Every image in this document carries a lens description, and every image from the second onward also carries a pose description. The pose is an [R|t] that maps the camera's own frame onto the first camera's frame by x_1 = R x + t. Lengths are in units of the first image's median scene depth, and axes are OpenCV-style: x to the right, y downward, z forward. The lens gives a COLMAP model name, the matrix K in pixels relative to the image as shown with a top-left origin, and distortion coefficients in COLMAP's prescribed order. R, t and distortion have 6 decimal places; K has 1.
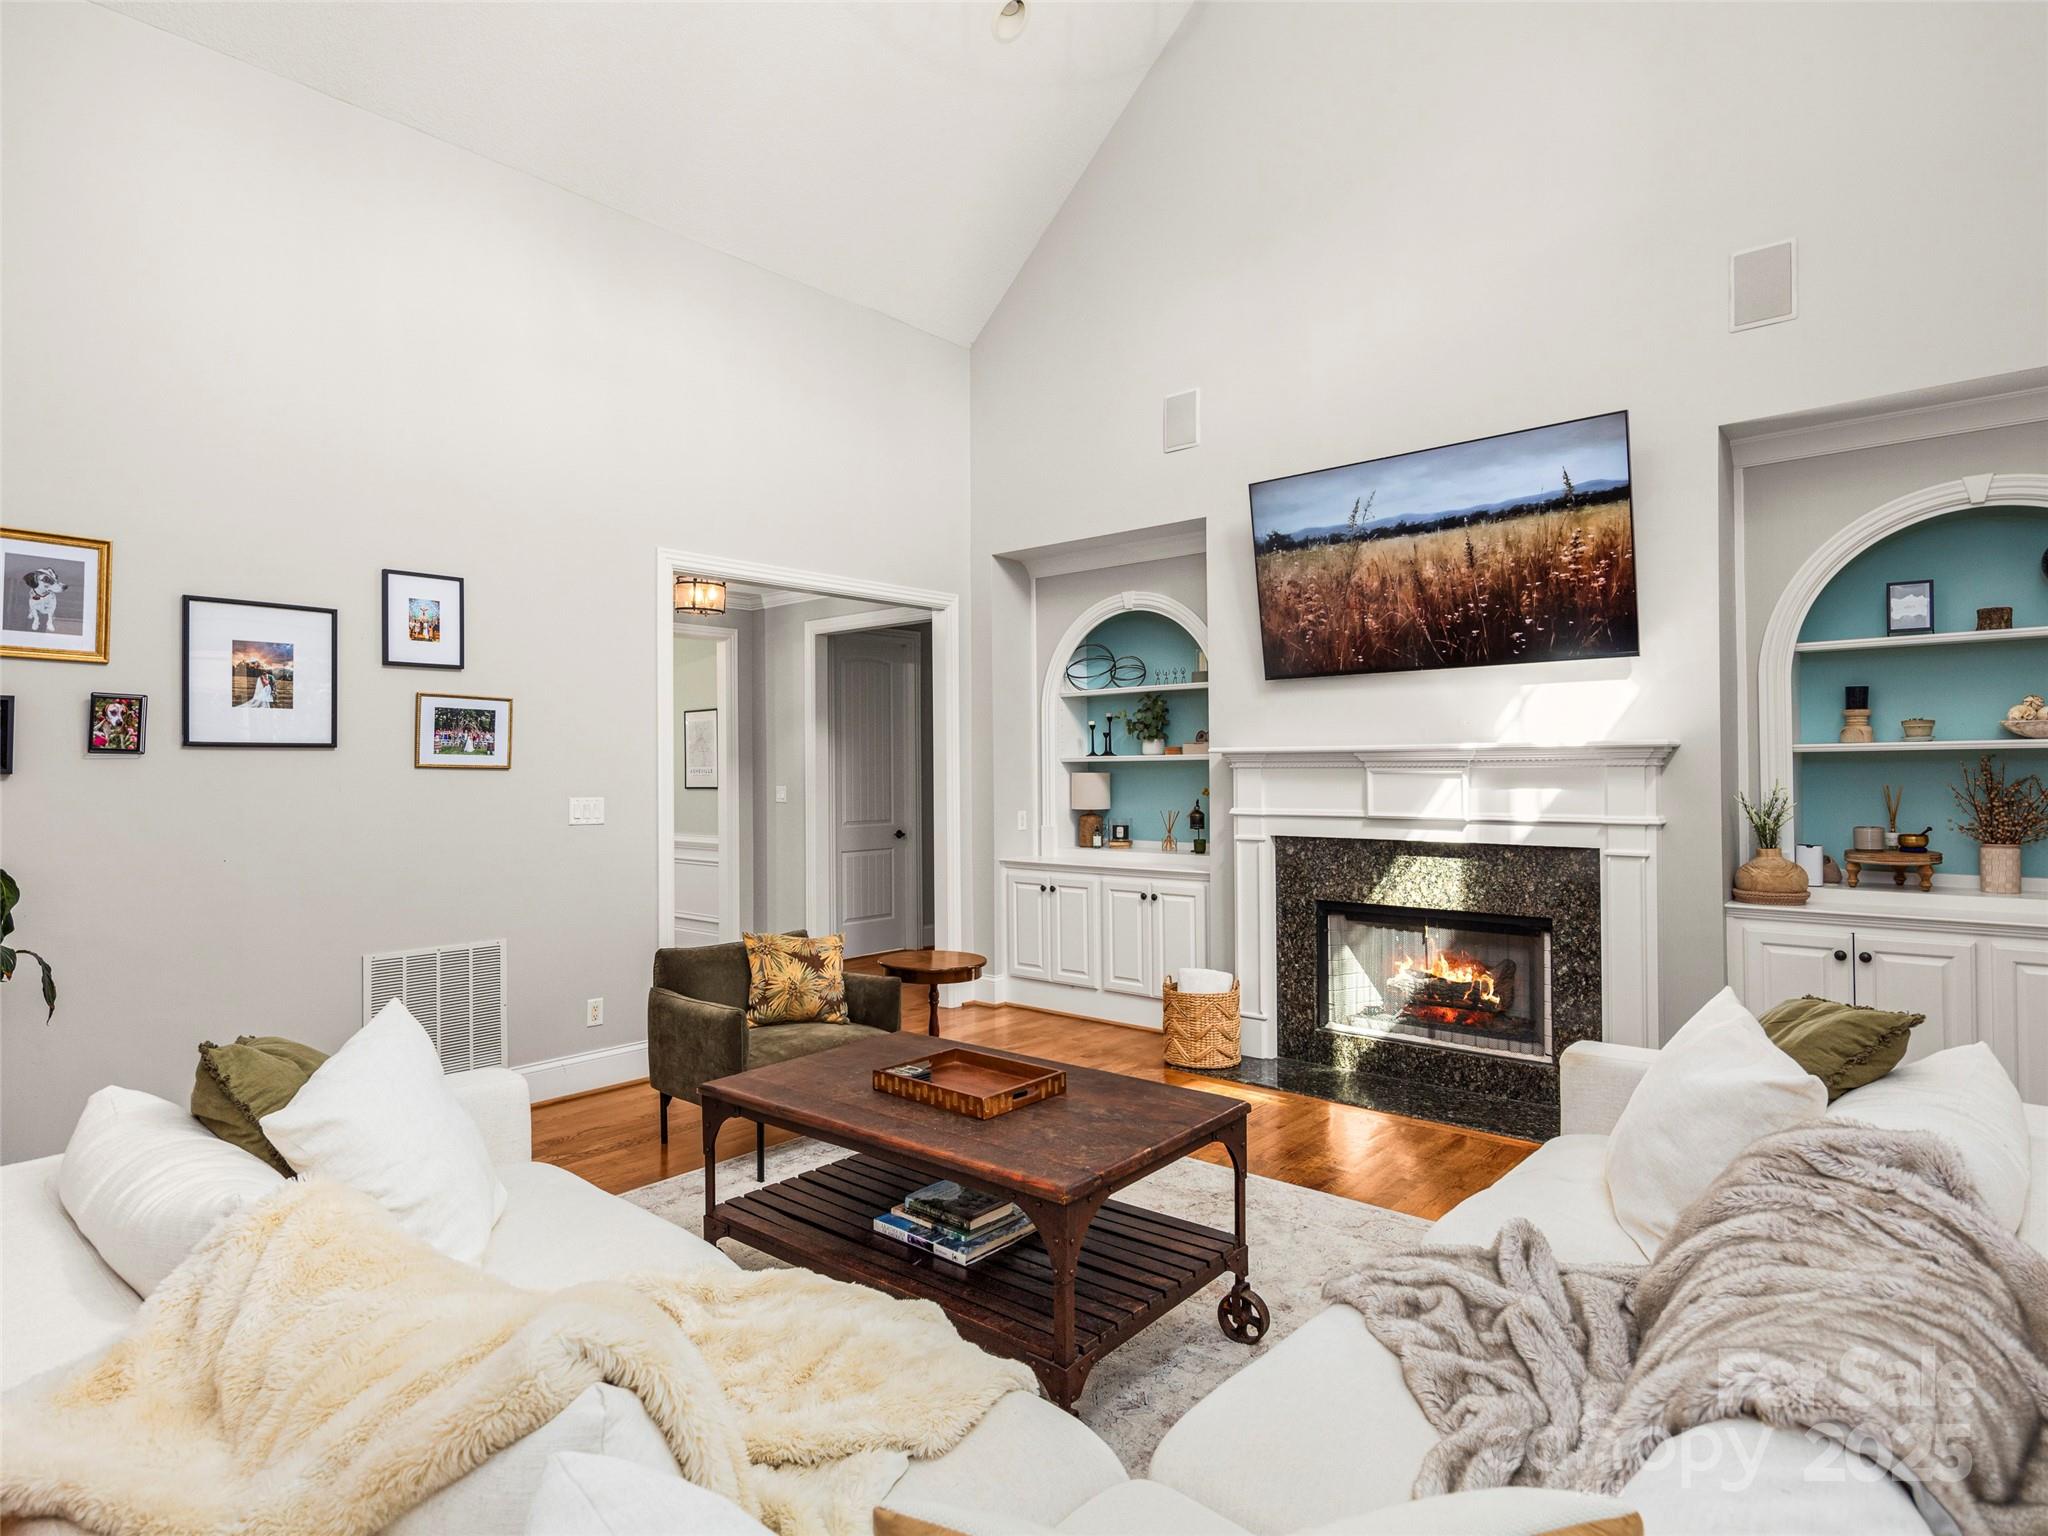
lens RADIAL K [[1101.9, 0, 1024.0], [0, 1101.9, 768.0], [0, 0, 1]] dist [0.001266, -0.000347]
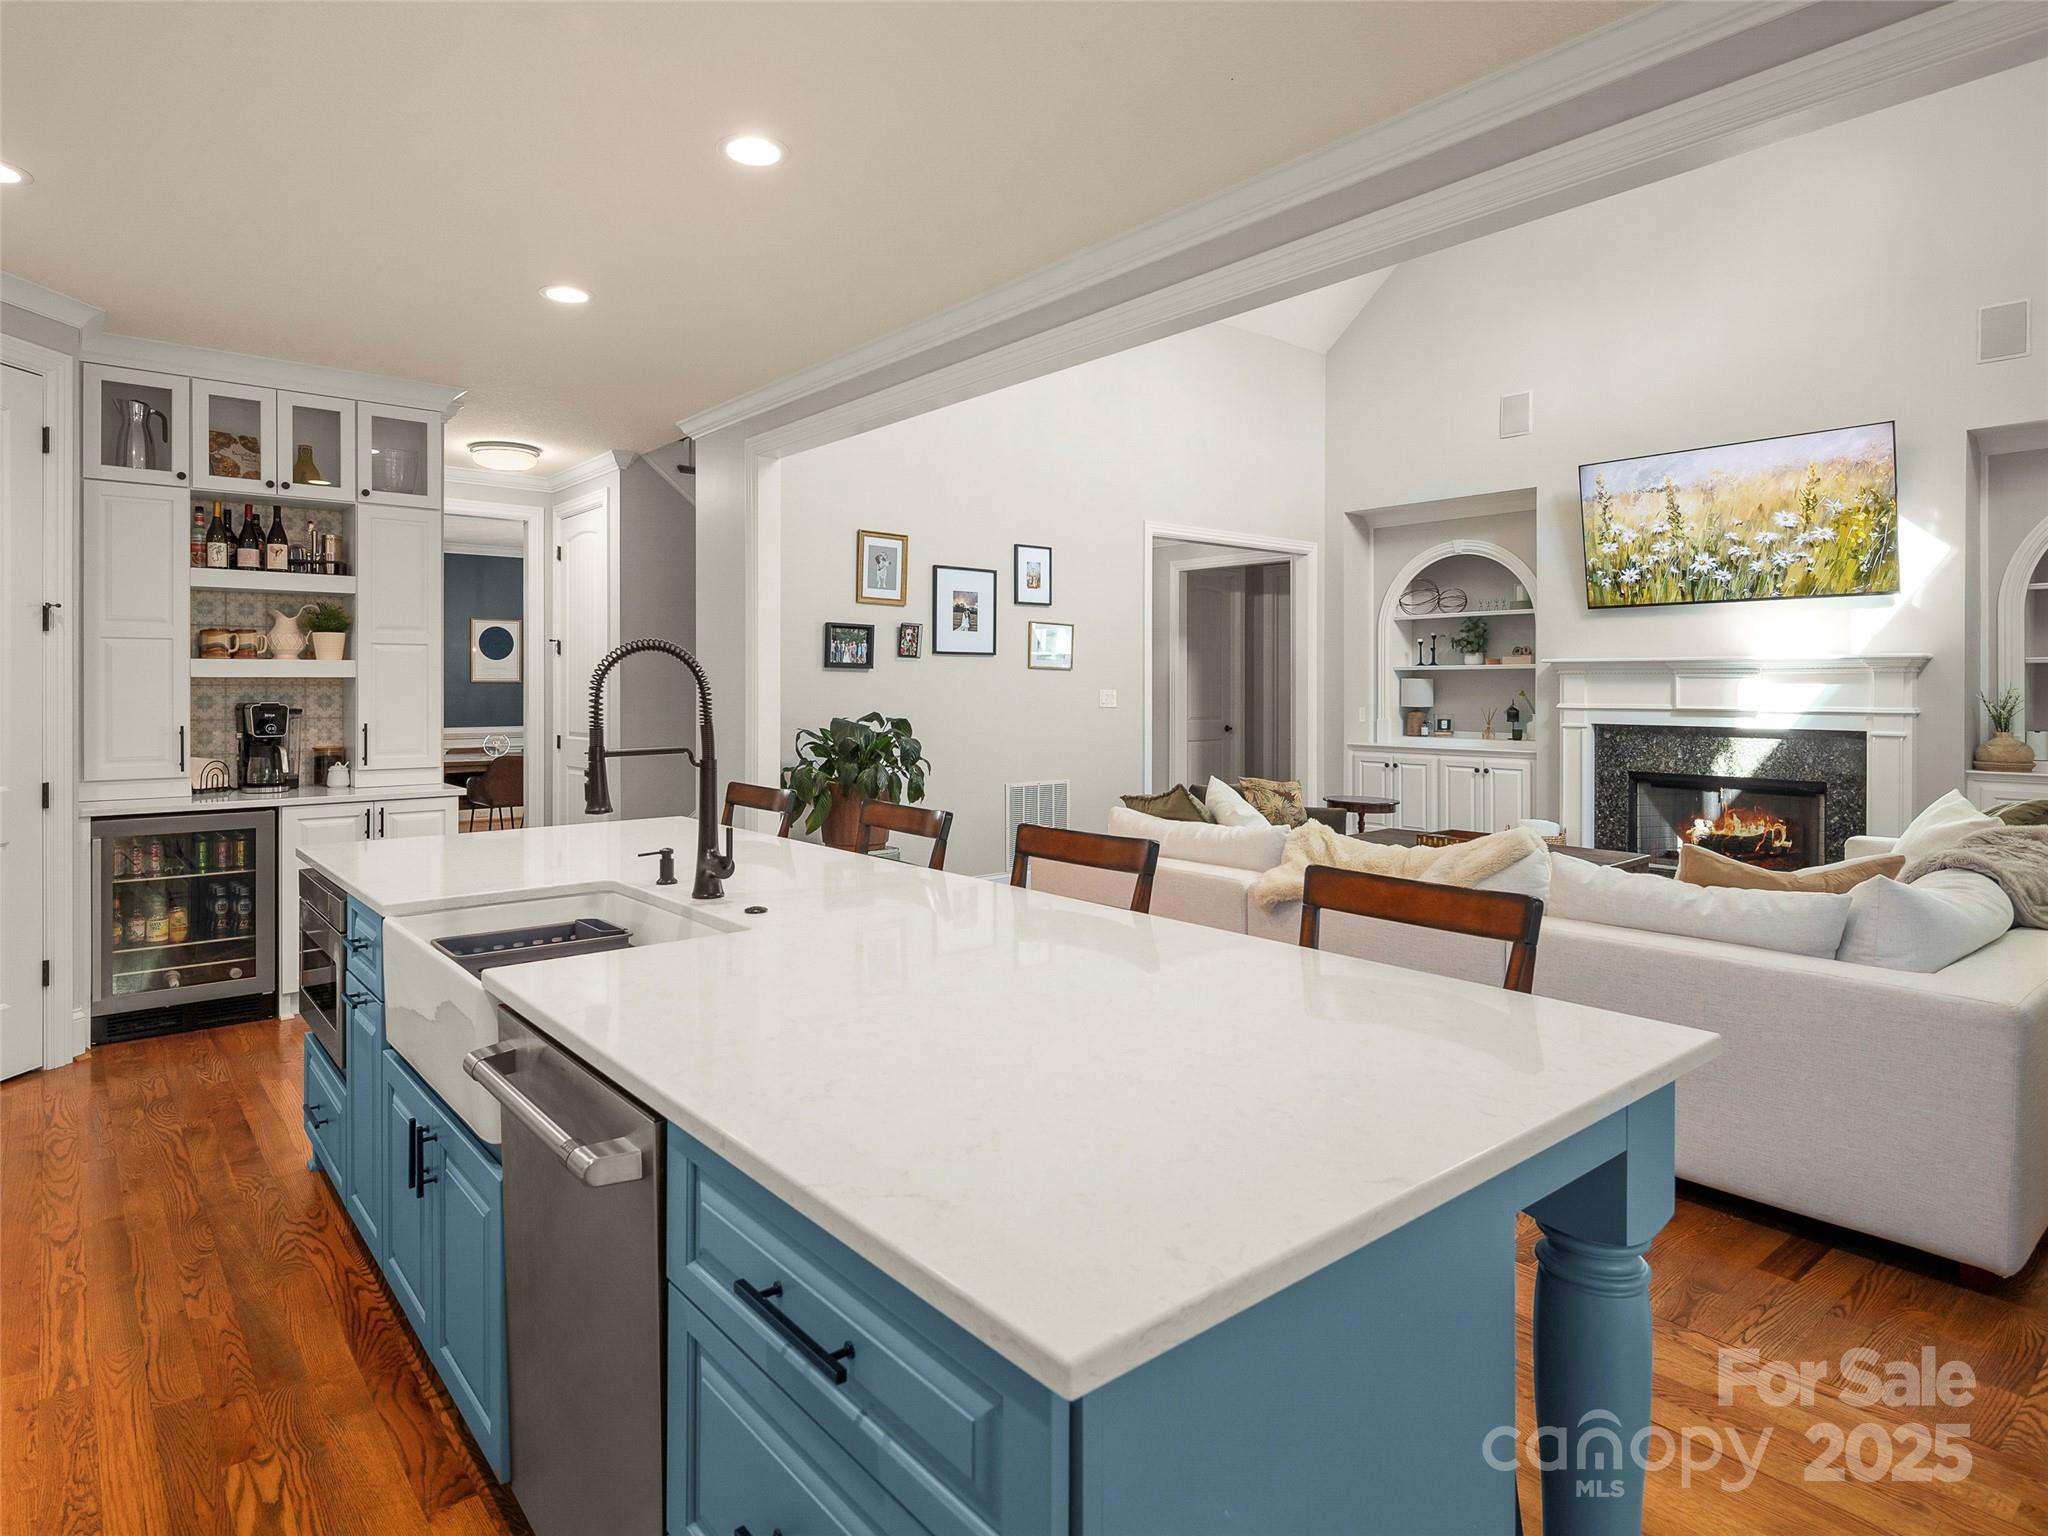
lens RADIAL K [[1103.3, 0, 985.1], [0, 1103.3, 689.9], [0, 0, 1]] dist [0.000819, -0.001503]
pose [[0.984017, 0.010108, -0.177785, -0.294352], [-0.009045, 0.999936, 0.006790, 0.018452], [0.177842, -0.005074, 0.984046, -0.513799]]
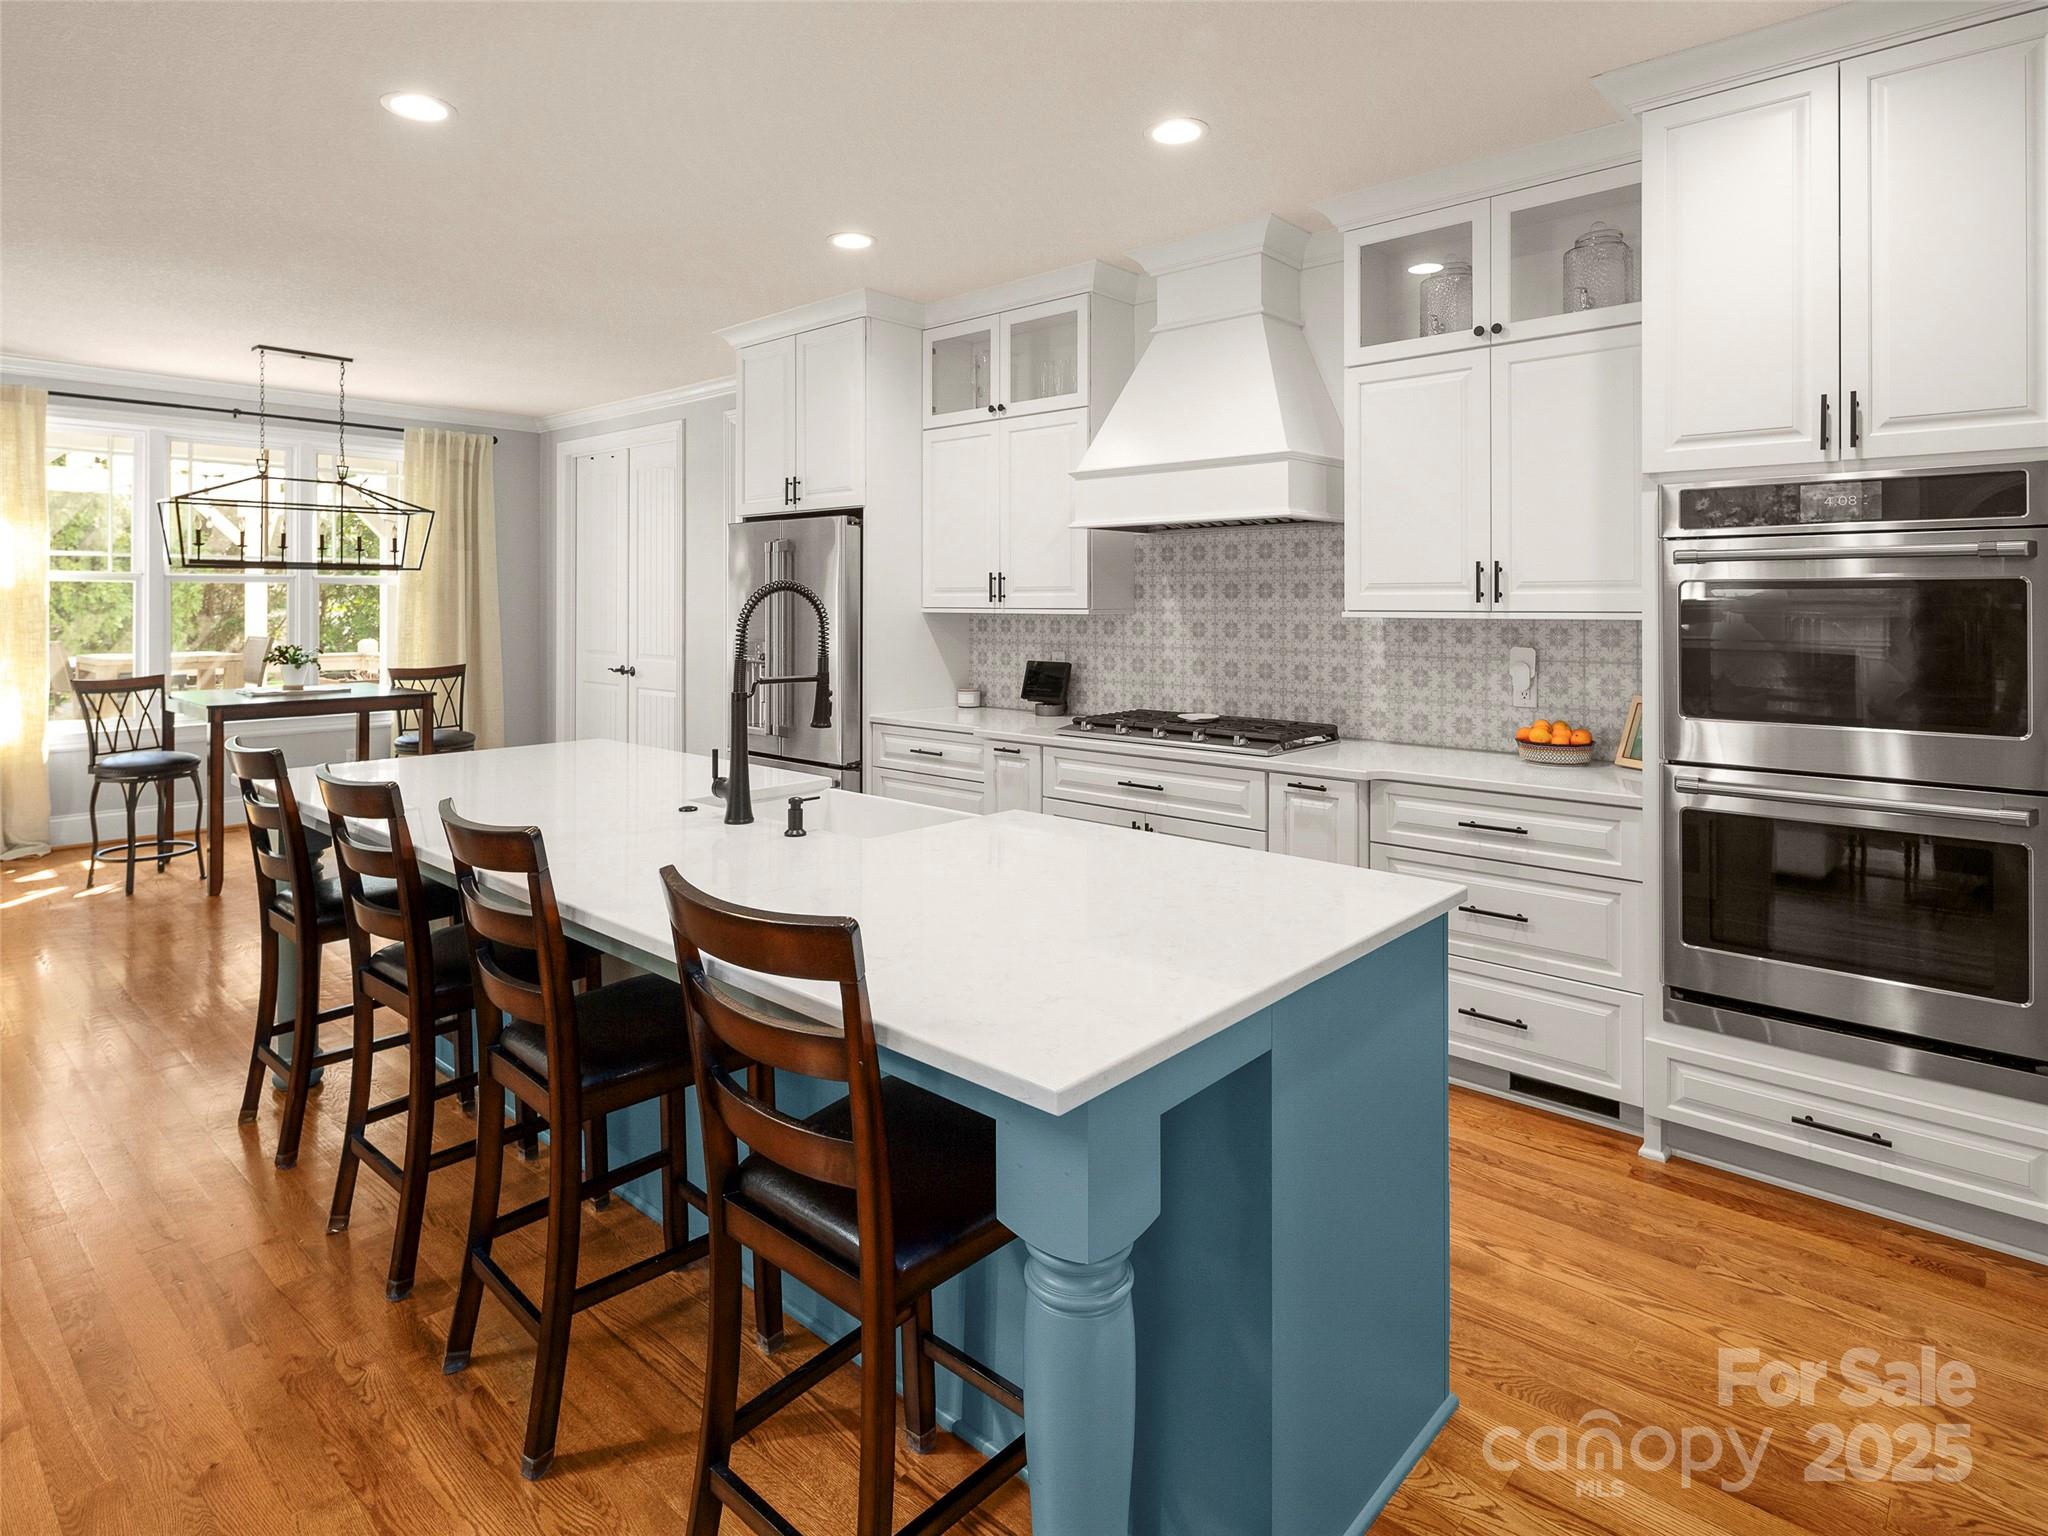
lens RADIAL K [[1151.5, 0, 1048.4], [0, 1151.5, 594.6], [0, 0, 1]] dist [-0.000376, -0.000463]
pose [[-0.999619, 0.010150, 0.025660, -0.647003], [0.010003, 0.999933, -0.005828, 0.012693], [-0.025718, -0.005569, -0.999654, 0.420854]]
